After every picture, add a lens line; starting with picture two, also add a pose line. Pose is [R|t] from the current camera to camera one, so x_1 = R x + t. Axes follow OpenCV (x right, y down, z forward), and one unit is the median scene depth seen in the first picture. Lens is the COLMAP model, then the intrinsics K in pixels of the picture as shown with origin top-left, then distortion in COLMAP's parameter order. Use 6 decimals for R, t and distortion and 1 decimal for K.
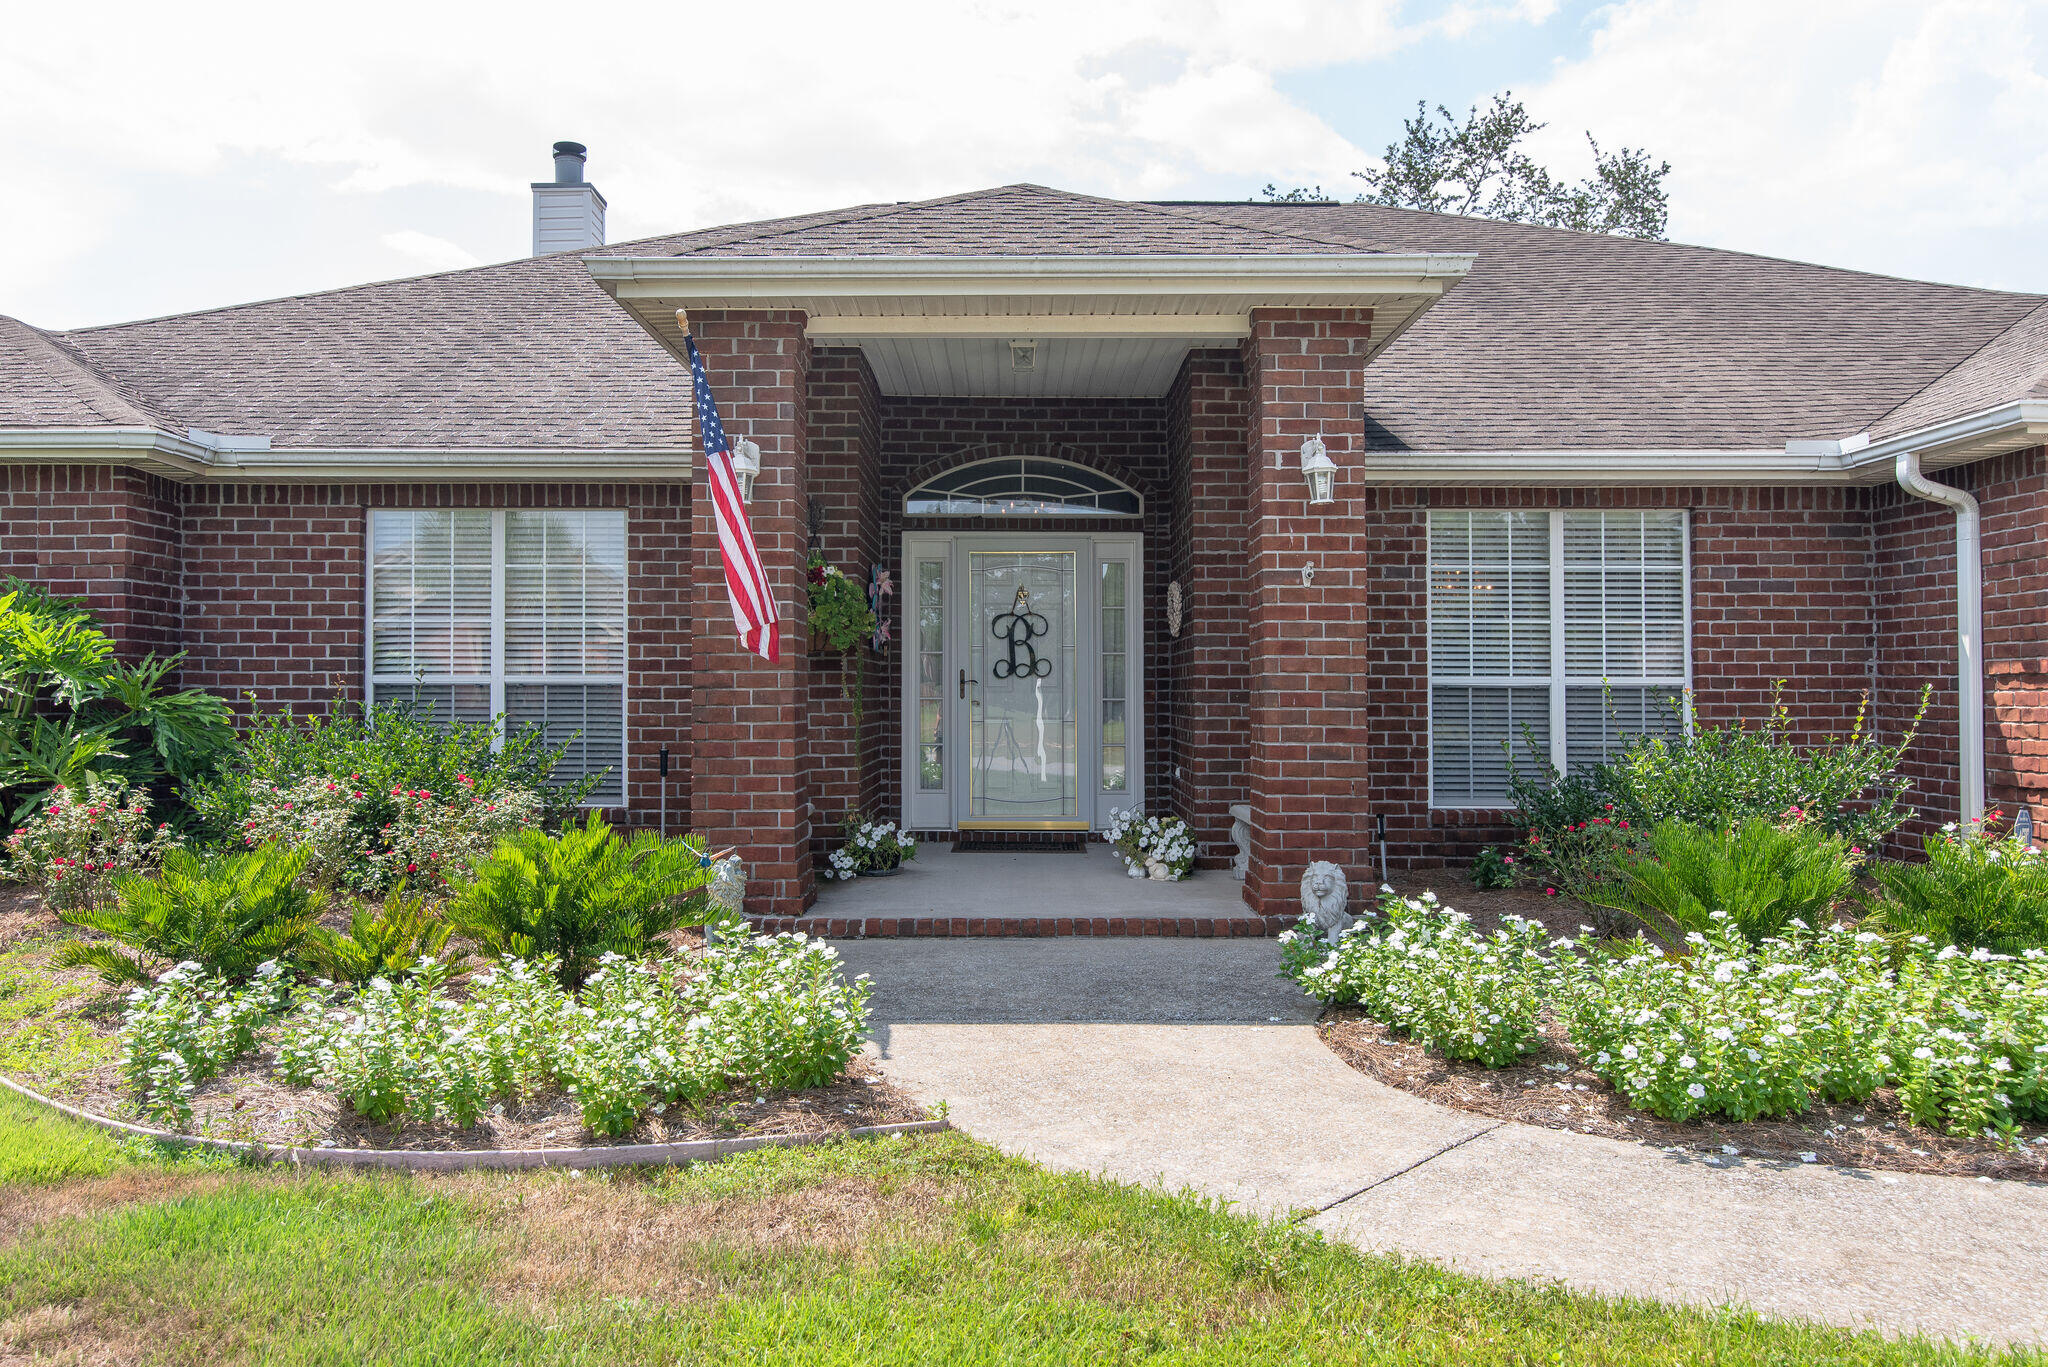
lens RADIAL K [[1566.5, 0, 1033.7], [0, 1566.5, 676.7], [0, 0, 1]] dist [-0.009478, -0.001728]
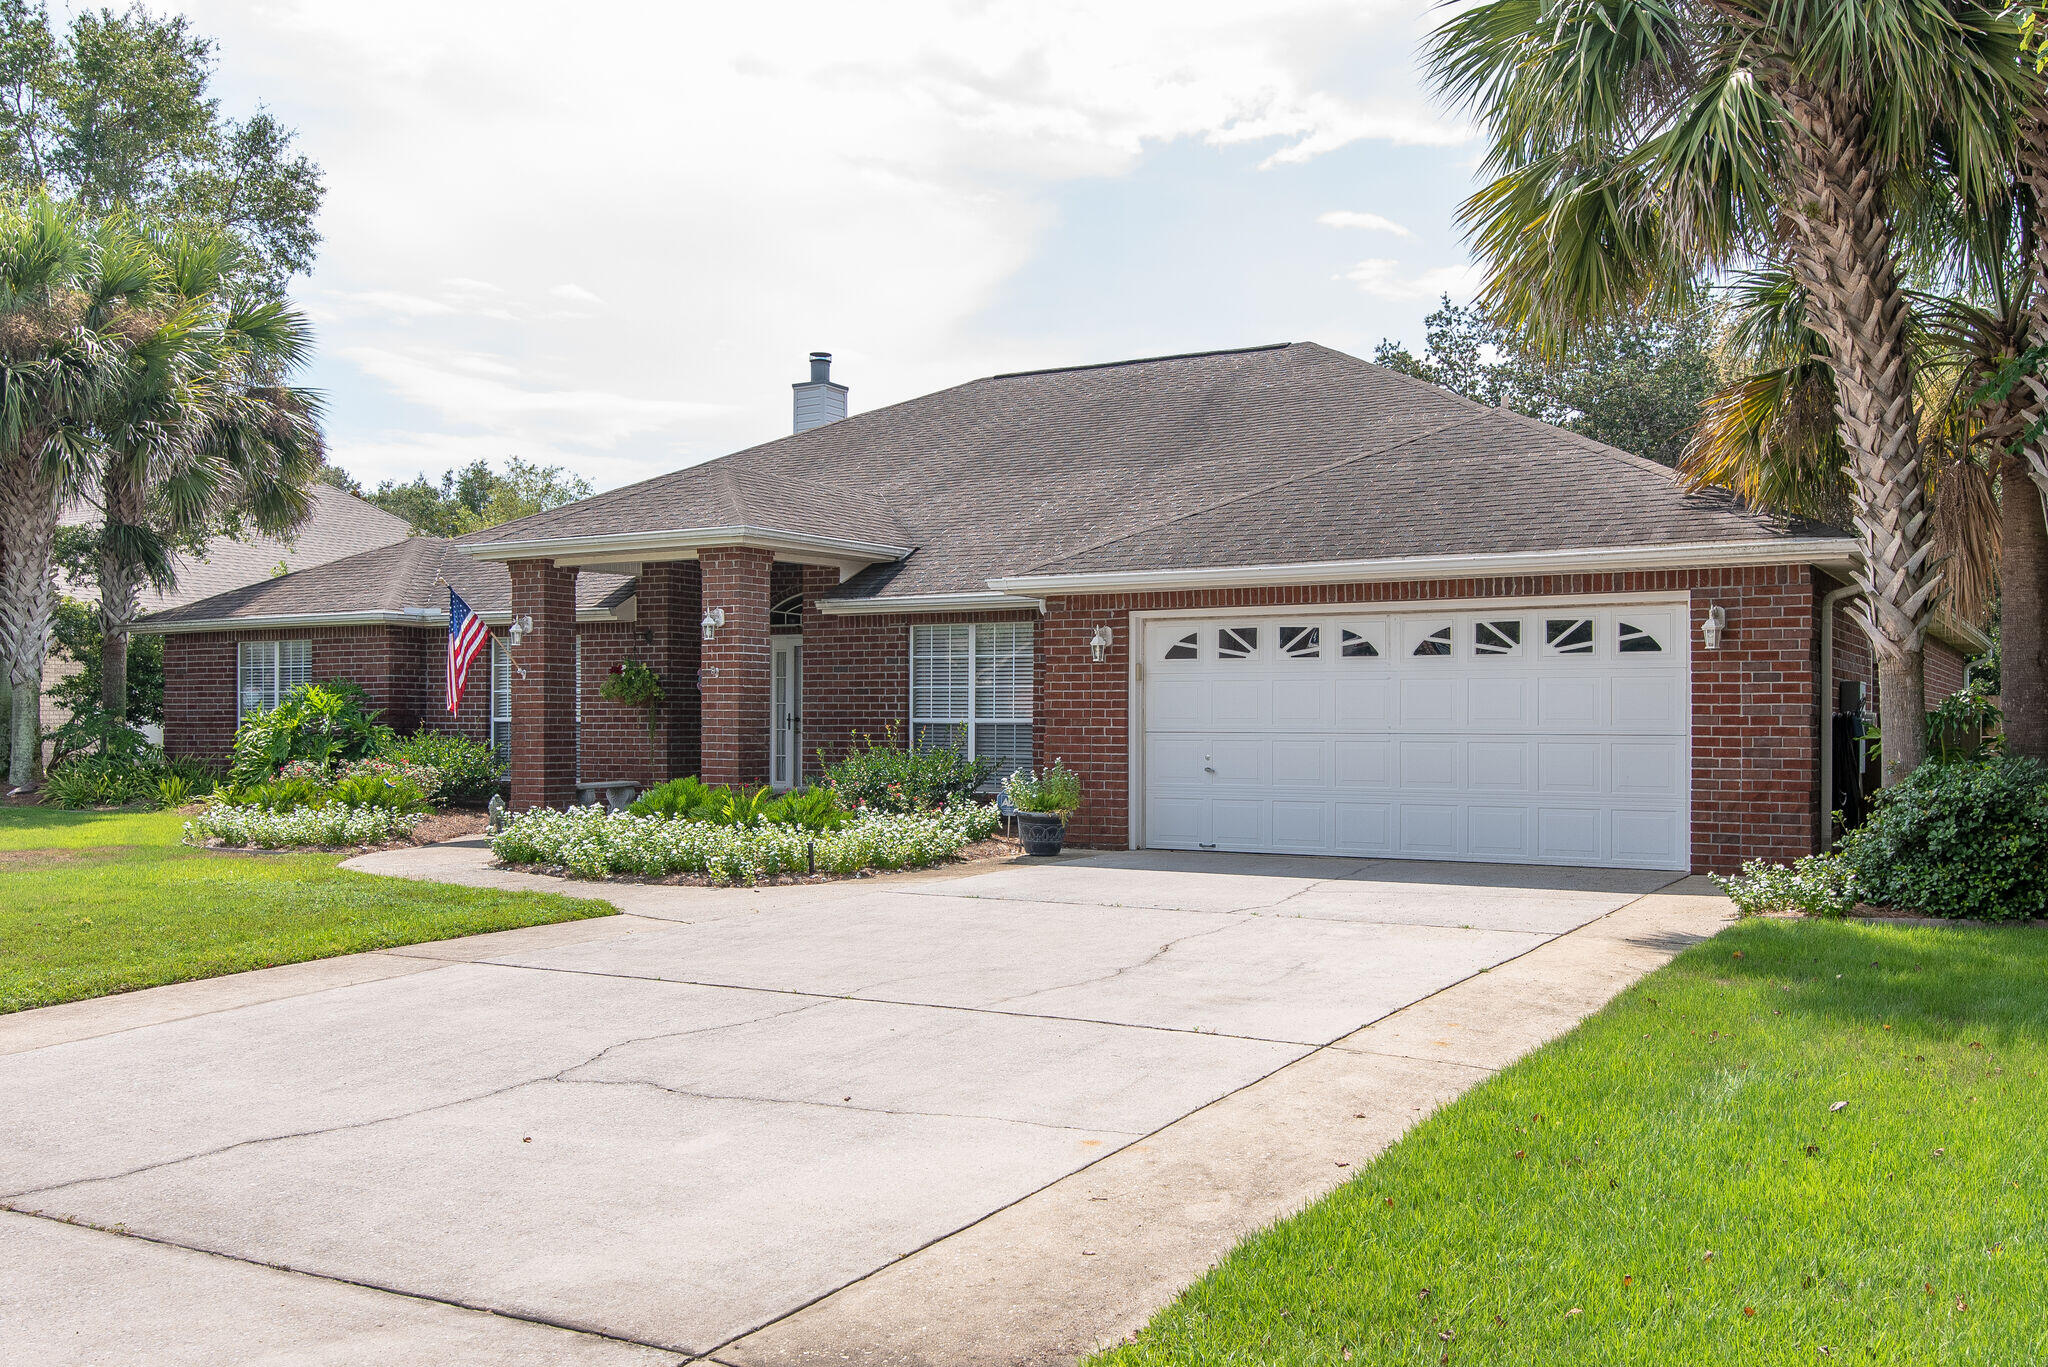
lens RADIAL K [[1829.0, 0, 1016.0], [0, 1829.0, 673.2], [0, 0, 1]] dist [-0.085423, -0.003520]
pose [[0.866618, -0.012543, -0.498814, 1.418824], [0.001055, 0.999728, -0.023306, -0.003372], [0.498971, 0.019671, 0.866396, -0.763463]]
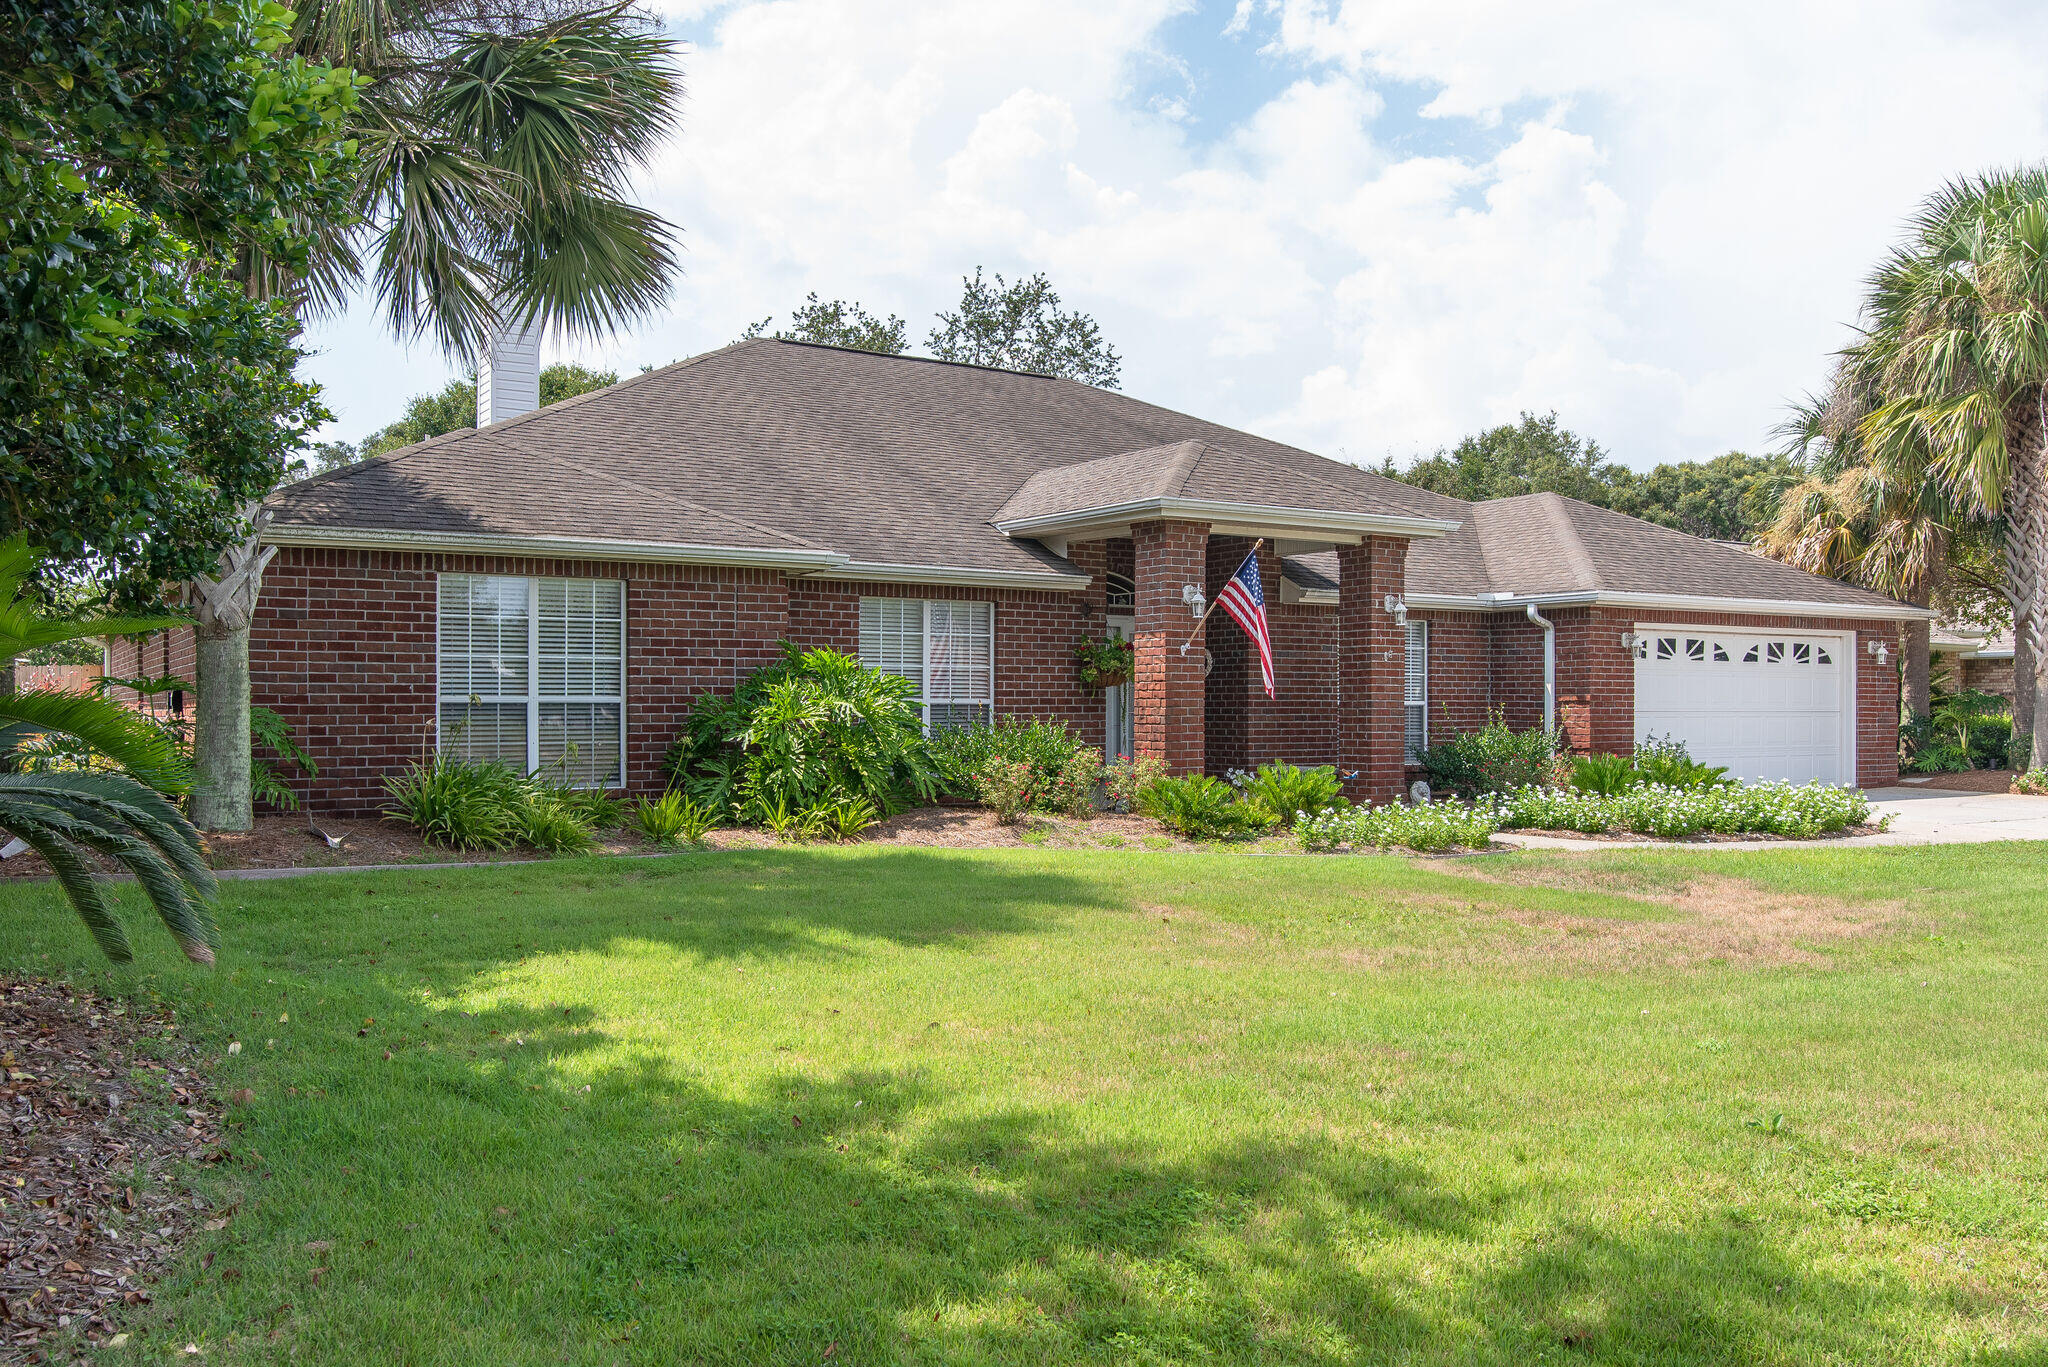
lens RADIAL K [[1829.0, 0, 1017.9], [0, 1829.0, 696.3], [0, 0, 1]] dist [-0.085423, -0.003520]
pose [[0.821640, 0.003433, 0.569996, -1.389089], [-0.004098, 0.999992, -0.000116, -0.004098], [-0.569992, -0.002240, 0.821647, -0.665547]]
